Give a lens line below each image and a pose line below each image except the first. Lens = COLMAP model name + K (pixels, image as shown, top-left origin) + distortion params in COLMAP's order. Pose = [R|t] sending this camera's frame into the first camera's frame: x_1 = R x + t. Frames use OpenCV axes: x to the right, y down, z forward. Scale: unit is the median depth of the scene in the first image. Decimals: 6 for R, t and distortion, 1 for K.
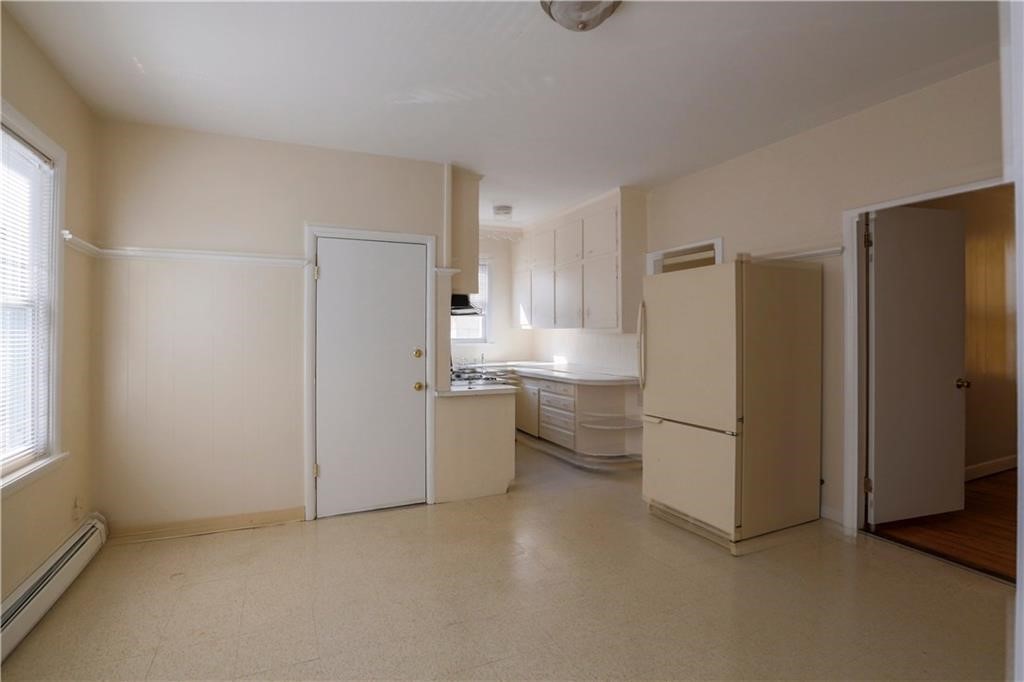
lens RADIAL K [[505.4, 0, 513.5], [0, 505.4, 311.9], [0, 0, 1]] dist [-0.020339, 0.000073]
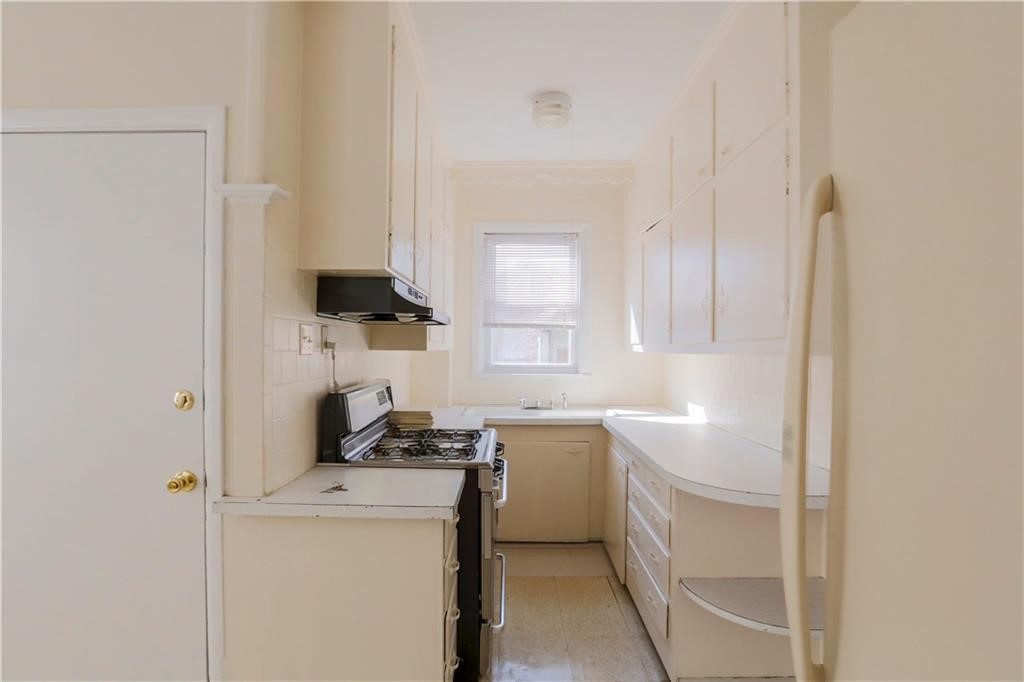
lens RADIAL K [[488.2, 0, 506.1], [0, 488.2, 344.2], [0, 0, 1]] dist [-0.002357, -0.000163]
pose [[0.898008, 0.005465, -0.439945, 0.141632], [-0.000207, 0.999928, 0.011998, 0.021172], [0.439978, -0.010683, 0.897945, 0.497324]]
